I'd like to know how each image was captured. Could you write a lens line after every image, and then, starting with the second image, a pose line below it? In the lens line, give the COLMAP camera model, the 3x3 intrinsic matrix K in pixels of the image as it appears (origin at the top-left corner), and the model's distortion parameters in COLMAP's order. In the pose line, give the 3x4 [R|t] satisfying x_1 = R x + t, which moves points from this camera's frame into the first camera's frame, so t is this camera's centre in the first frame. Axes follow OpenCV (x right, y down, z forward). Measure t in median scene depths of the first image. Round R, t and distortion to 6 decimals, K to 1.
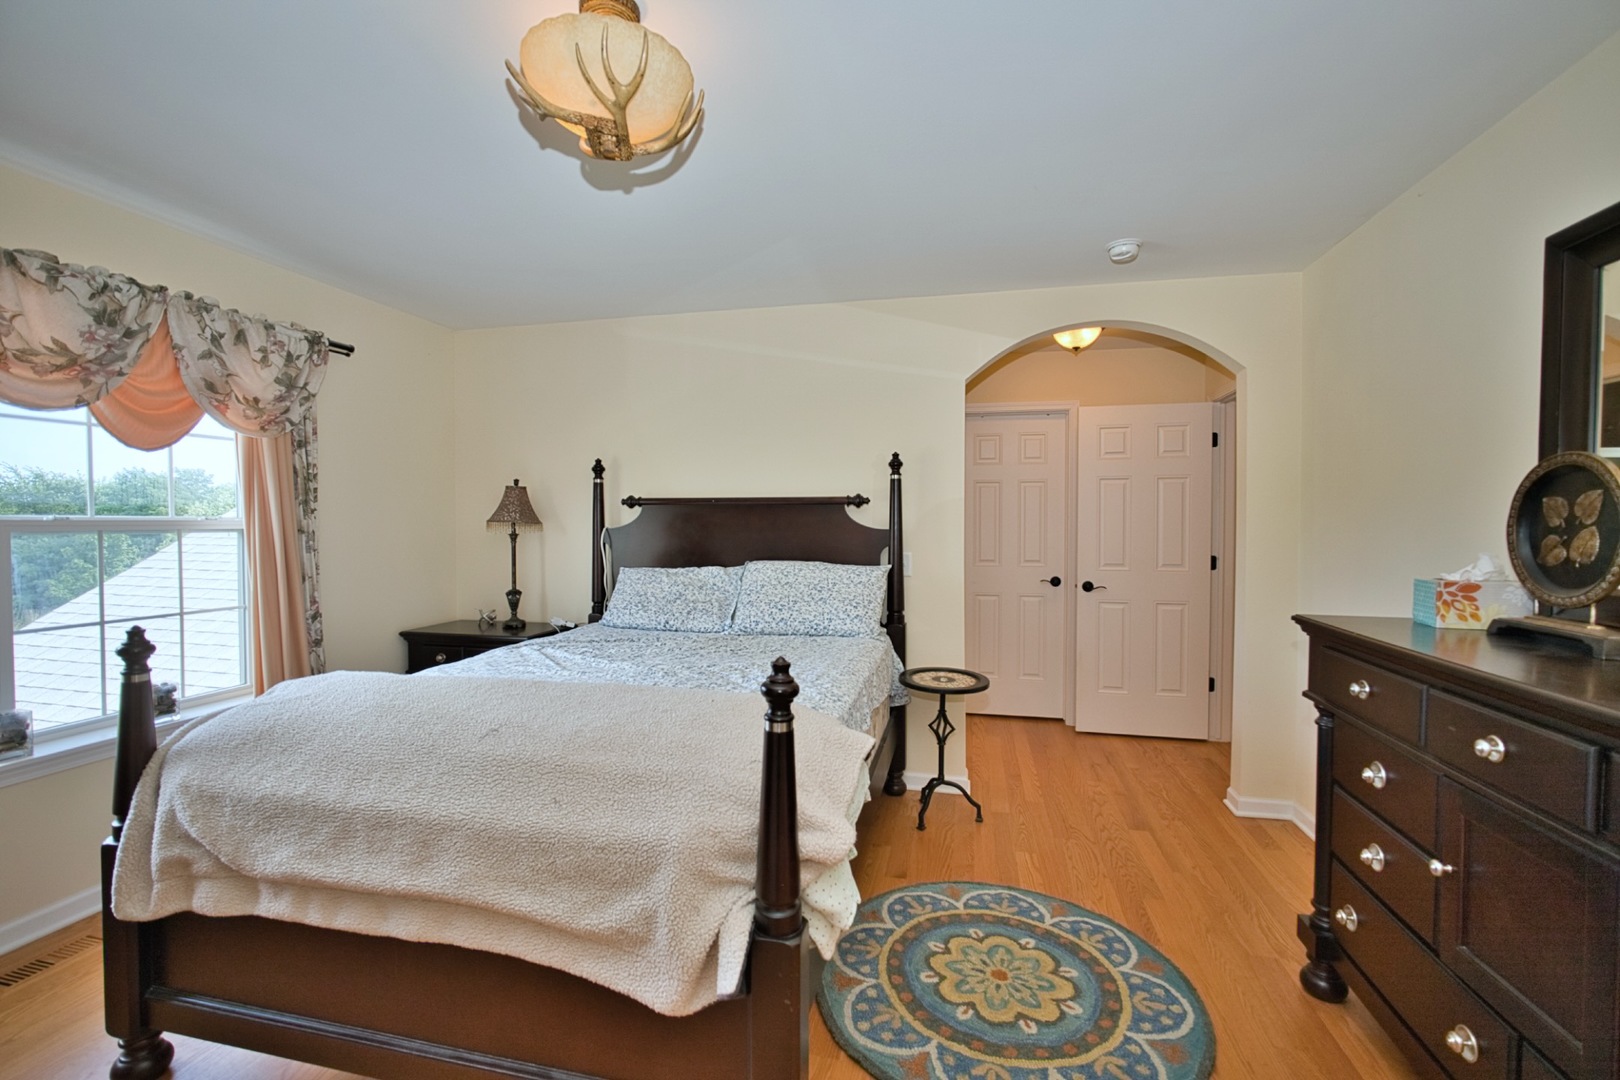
lens RADIAL K [[708.0, 0, 811.6], [0, 708.0, 531.4], [0, 0, 1]] dist [-0.019722, 0.005896]
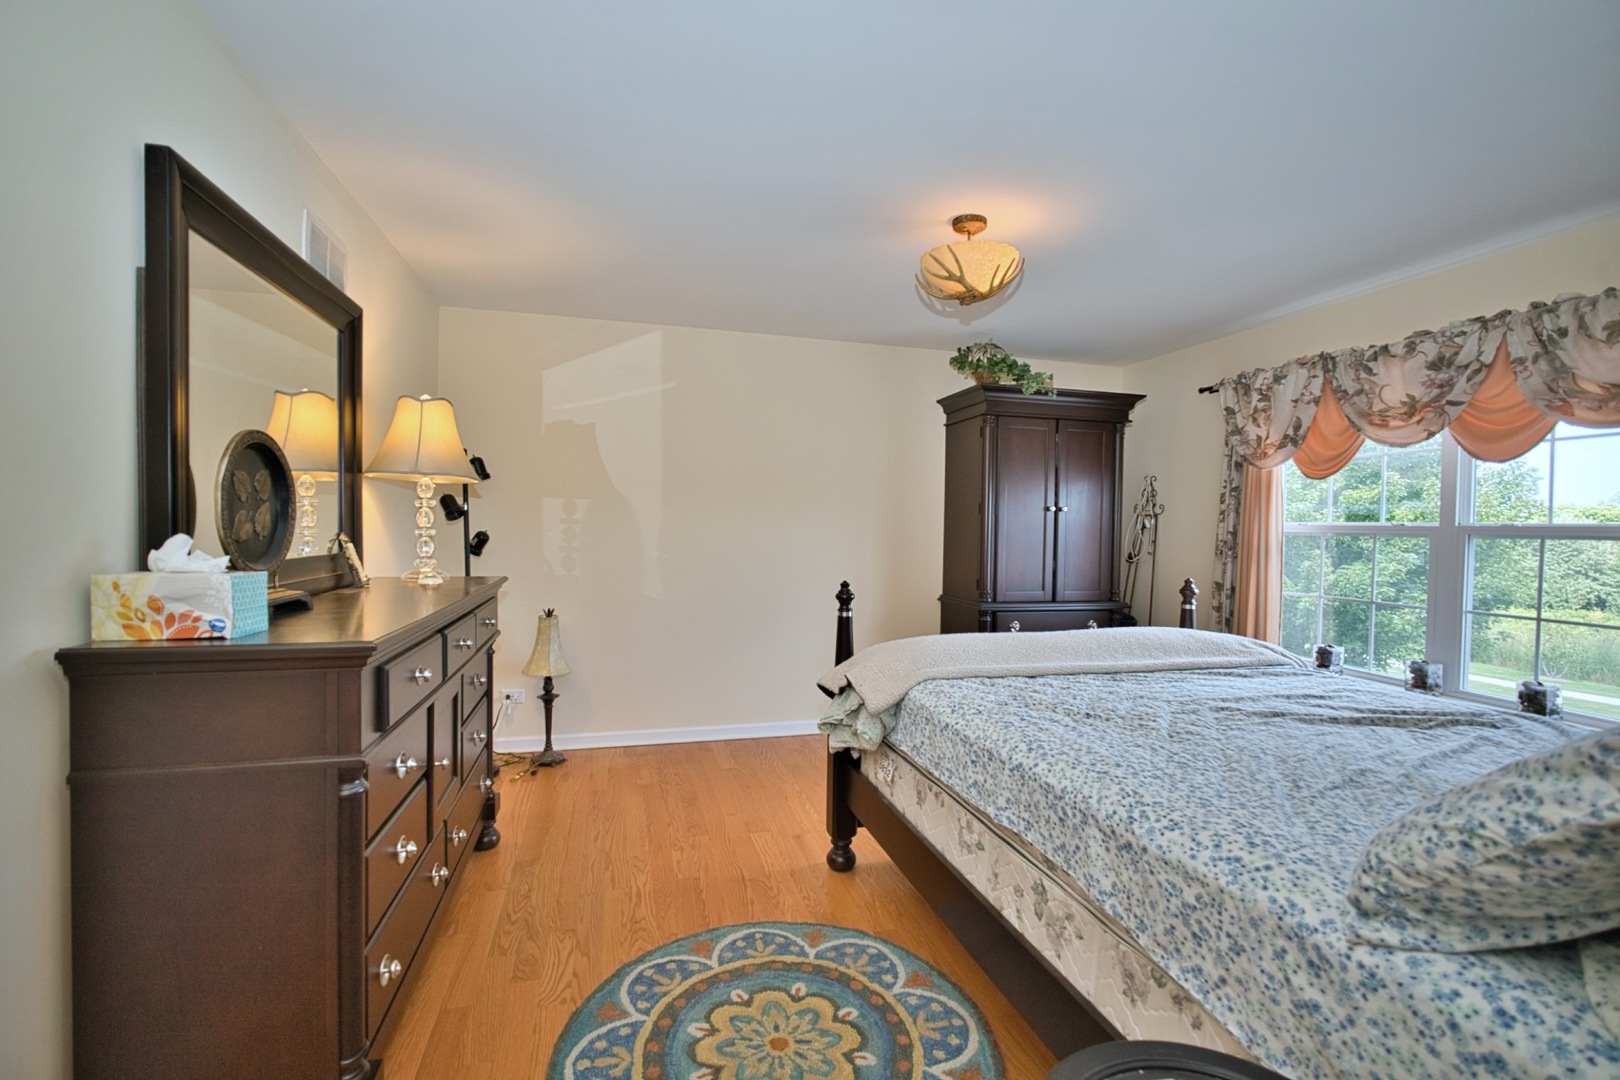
lens RADIAL K [[708.0, 0, 809.6], [0, 708.0, 542.8], [0, 0, 1]] dist [-0.019722, 0.005896]
pose [[-0.881297, -0.003388, -0.472551, 0.684525], [-0.026410, 0.998765, 0.042094, -0.009088], [0.471825, 0.049578, -0.880297, 1.859996]]
